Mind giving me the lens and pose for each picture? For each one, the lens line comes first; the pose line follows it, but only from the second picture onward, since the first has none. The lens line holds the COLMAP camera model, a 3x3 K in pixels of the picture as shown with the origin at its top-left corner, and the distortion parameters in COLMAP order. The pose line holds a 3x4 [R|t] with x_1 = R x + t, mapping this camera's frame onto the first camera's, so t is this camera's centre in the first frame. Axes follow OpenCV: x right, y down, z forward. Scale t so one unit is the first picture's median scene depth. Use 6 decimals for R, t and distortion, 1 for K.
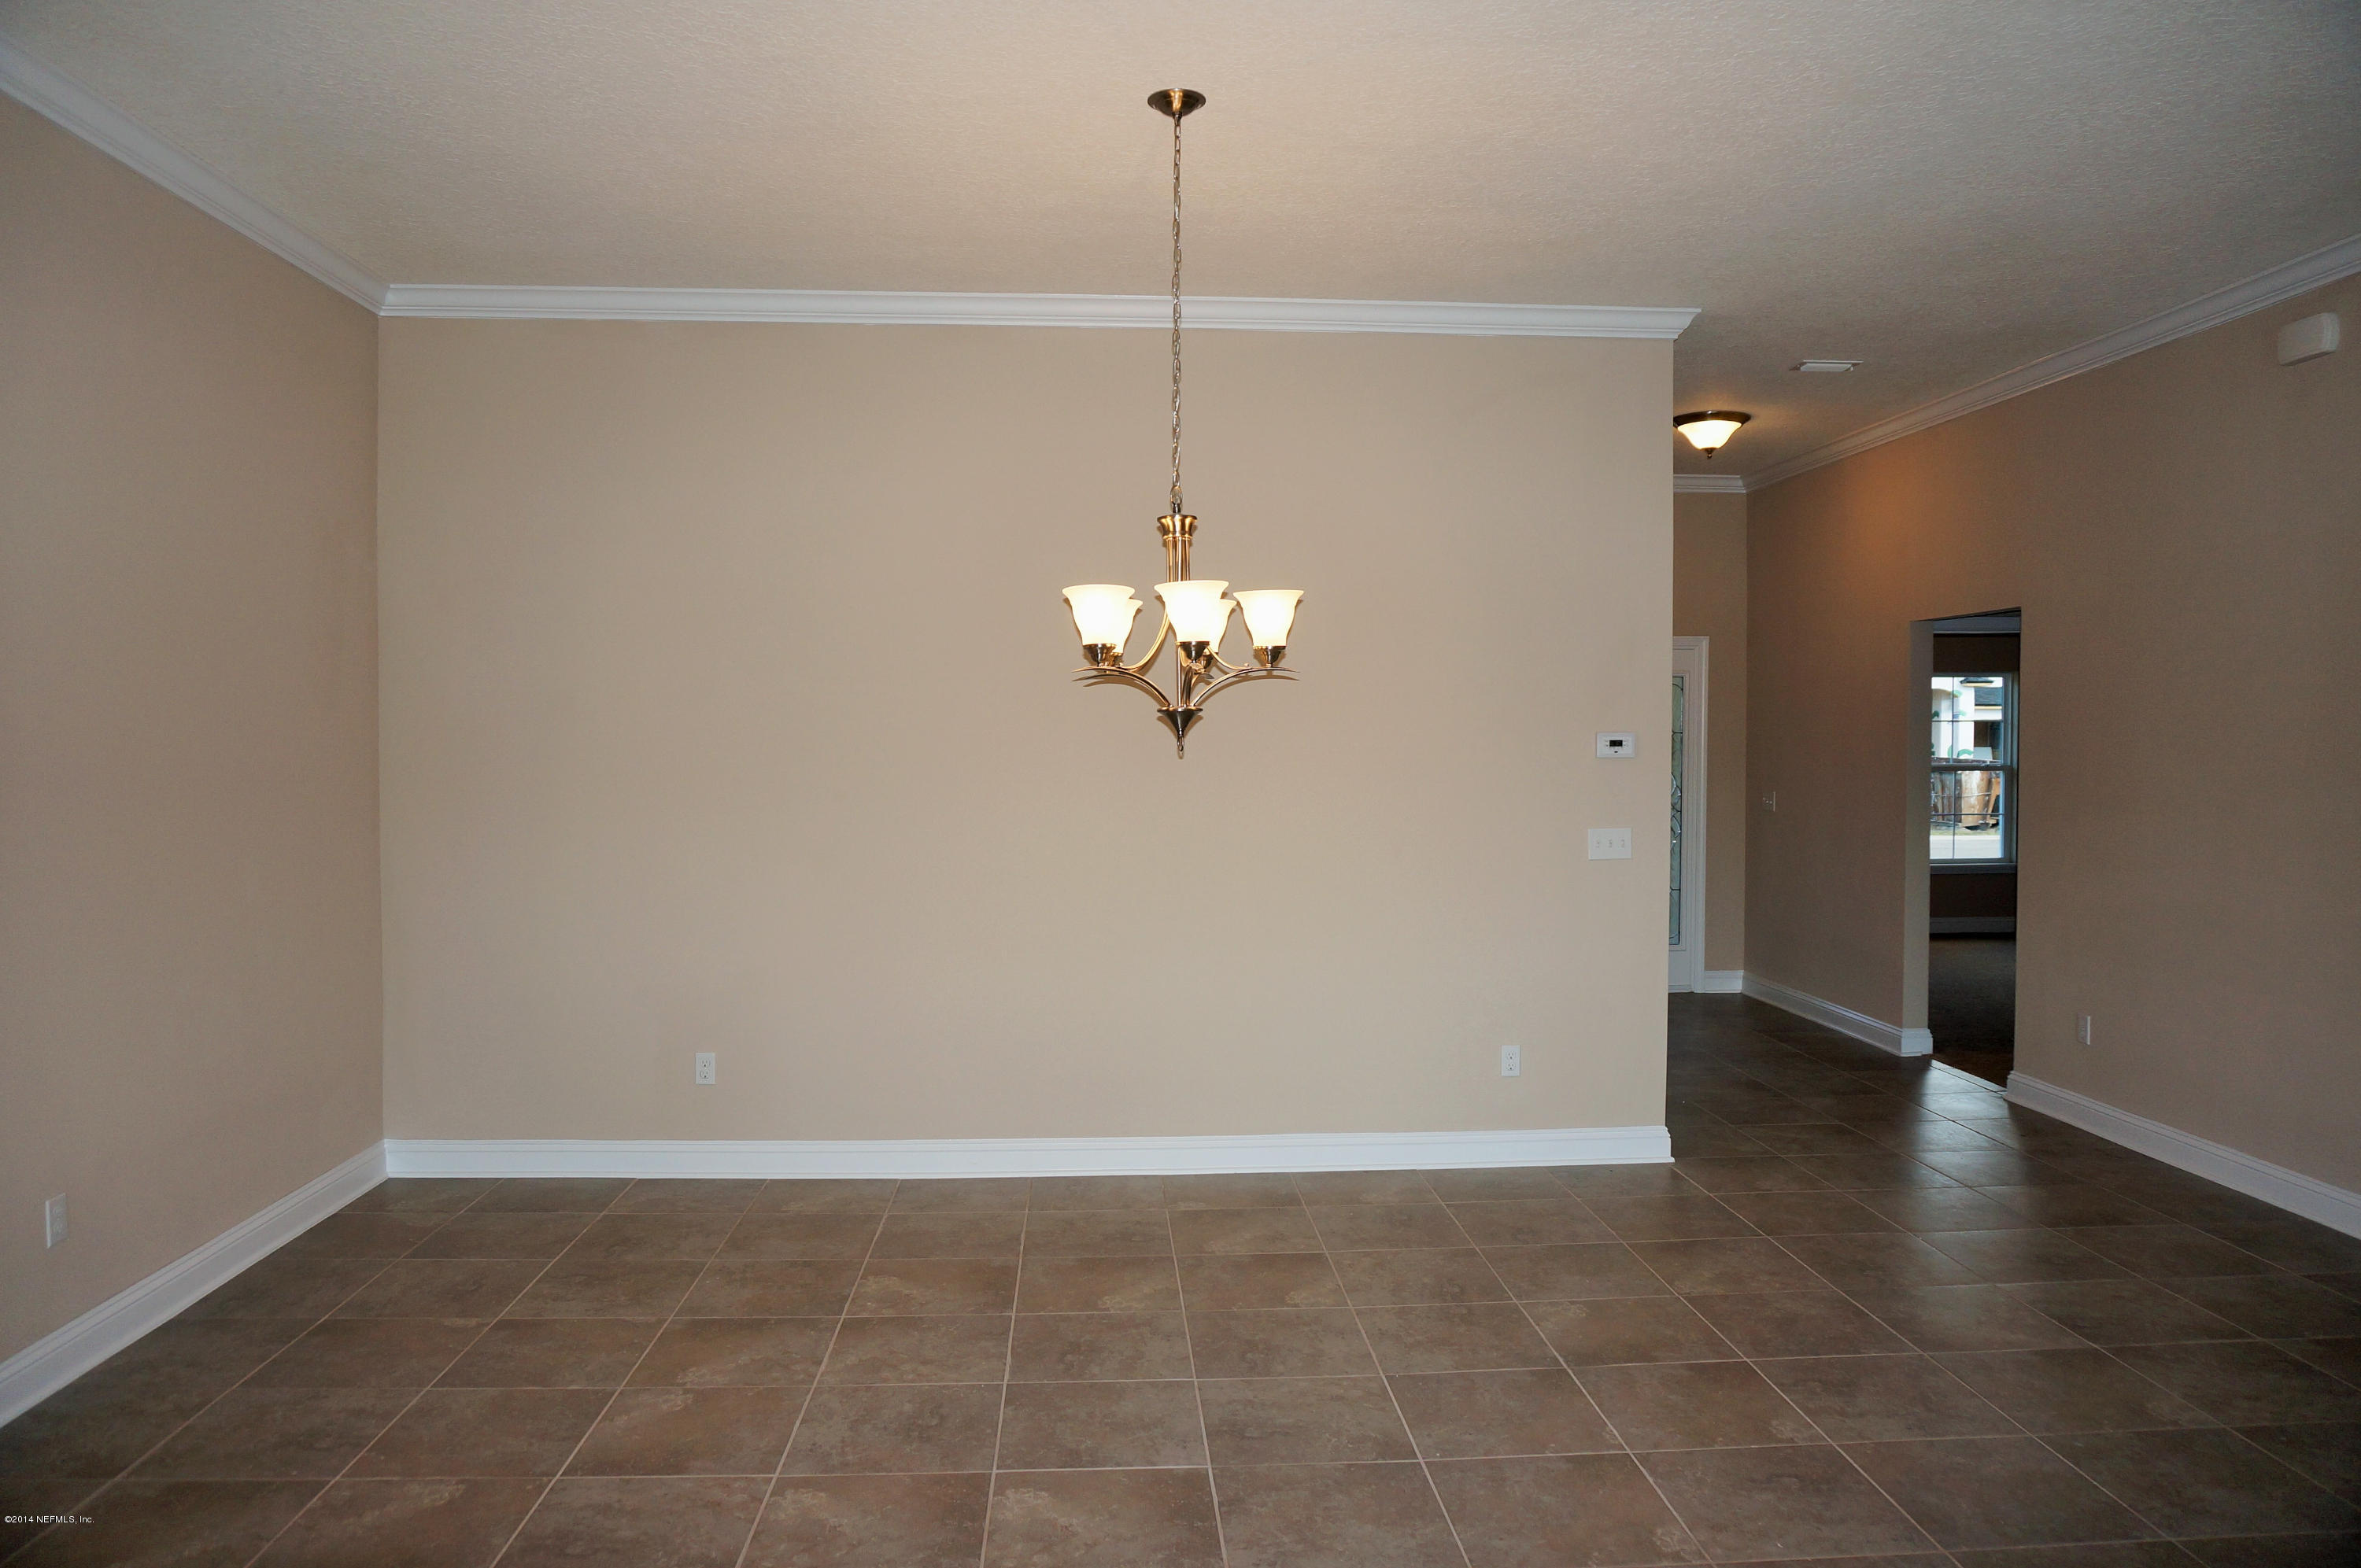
lens RADIAL K [[1568.0, 0, 1175.9], [0, 1568.0, 785.4], [0, 0, 1]] dist [-0.060340, 0.035178]
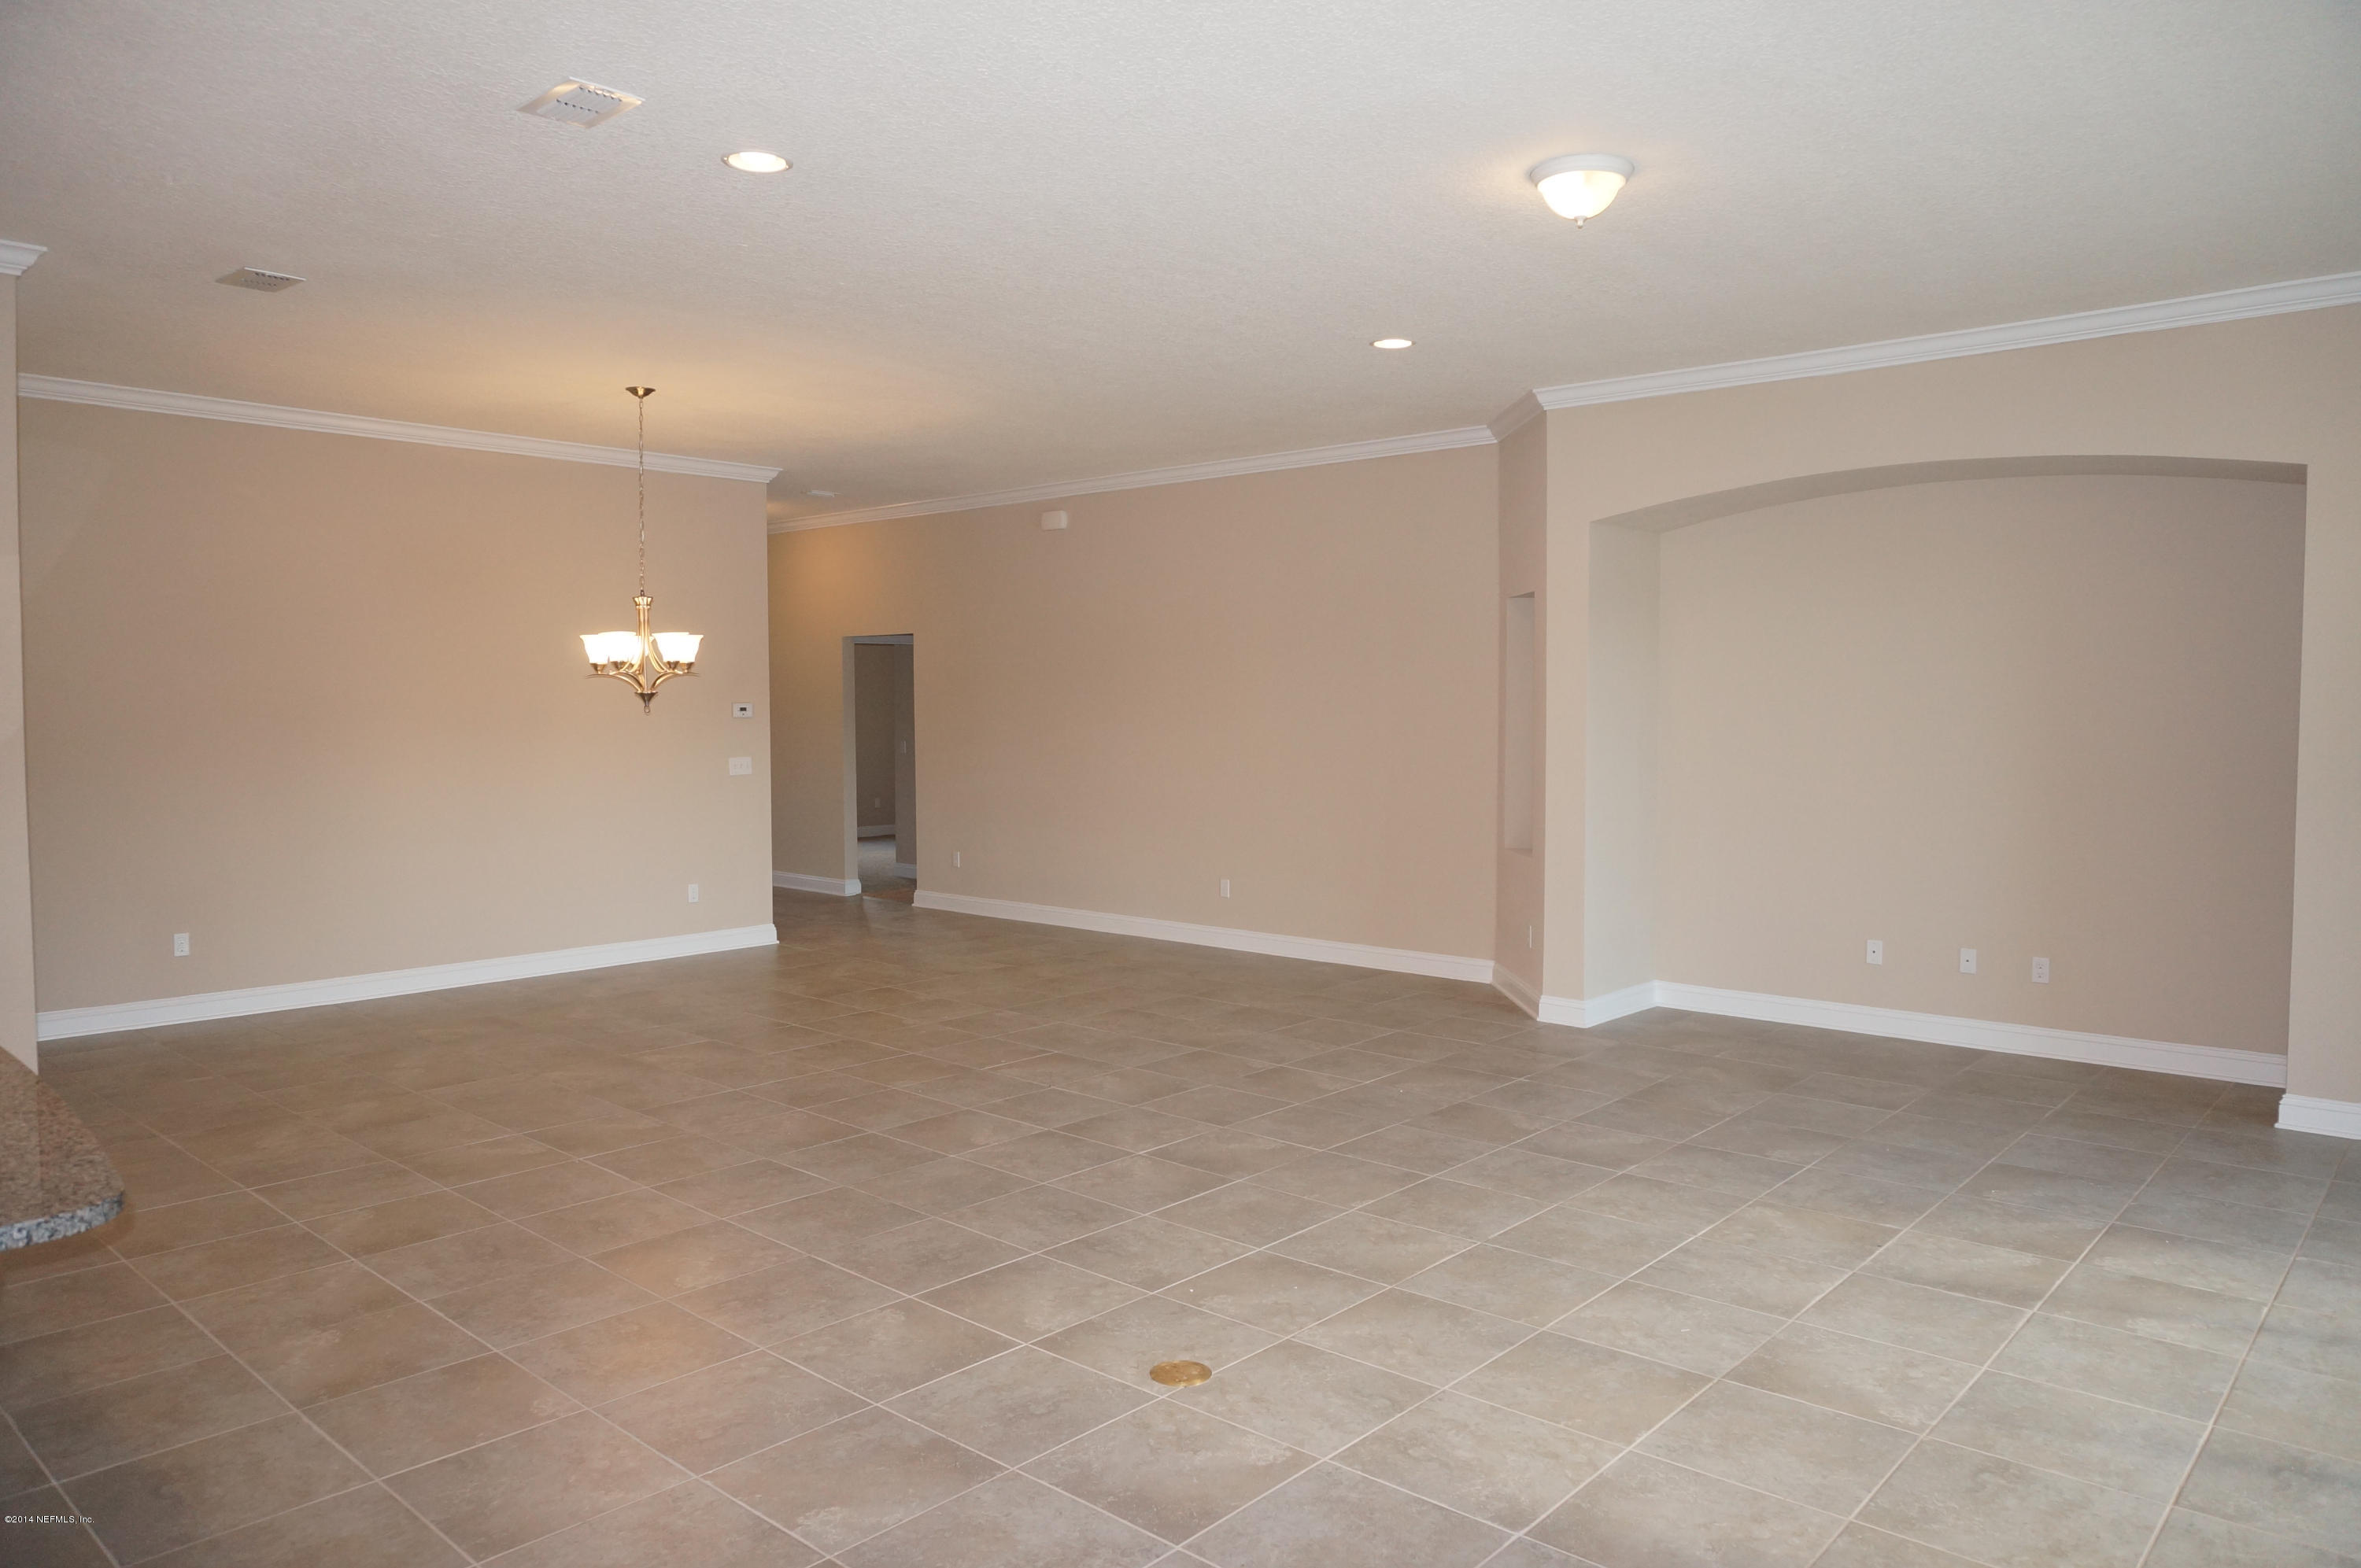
lens RADIAL K [[1568.0, 0, 1178.7], [0, 1568.0, 792.9], [0, 0, 1]] dist [-0.060340, 0.035178]
pose [[0.707565, -0.046153, 0.705139, -0.636837], [0.030270, 0.998929, 0.035008, 0.021243], [-0.705999, -0.003426, 0.708204, -0.619373]]
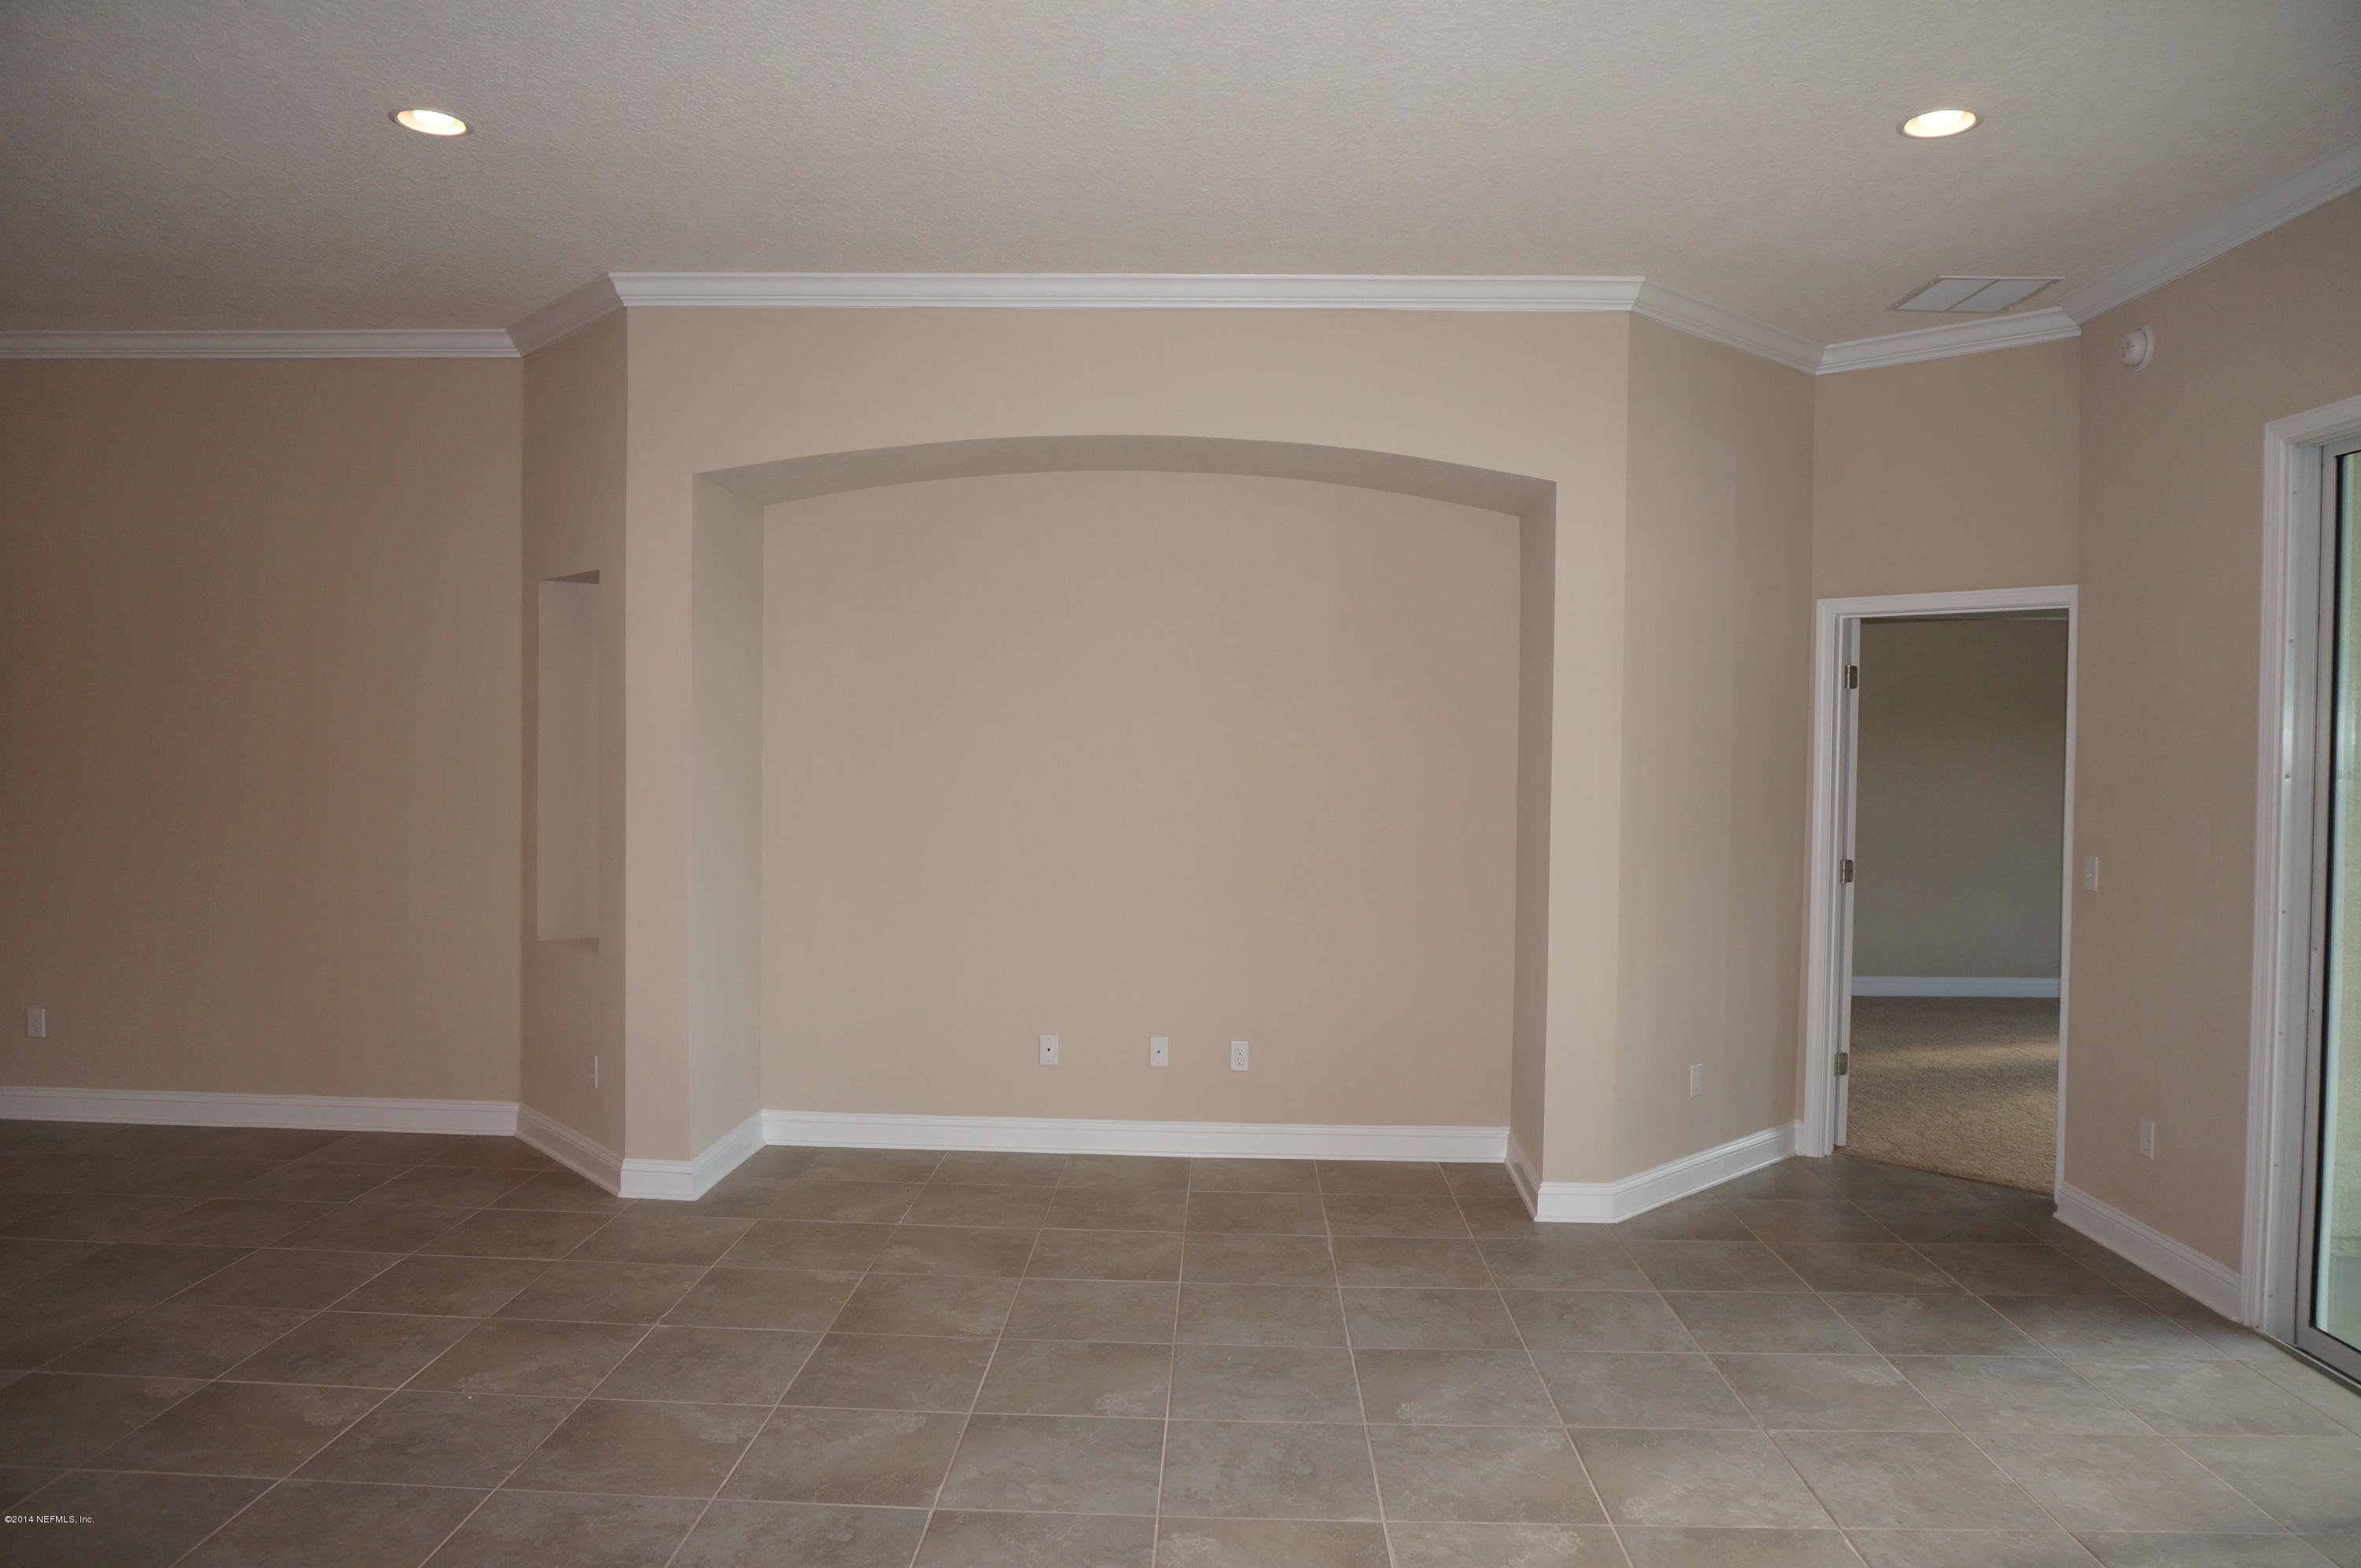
lens RADIAL K [[1568.0, 0, 1174.4], [0, 1568.0, 784.9], [0, 0, 1]] dist [-0.060340, 0.035178]
pose [[0.088076, -0.028850, 0.995696, -0.336500], [0.019810, 0.999434, 0.027206, 0.013087], [-0.995917, 0.017329, 0.088598, -0.279925]]
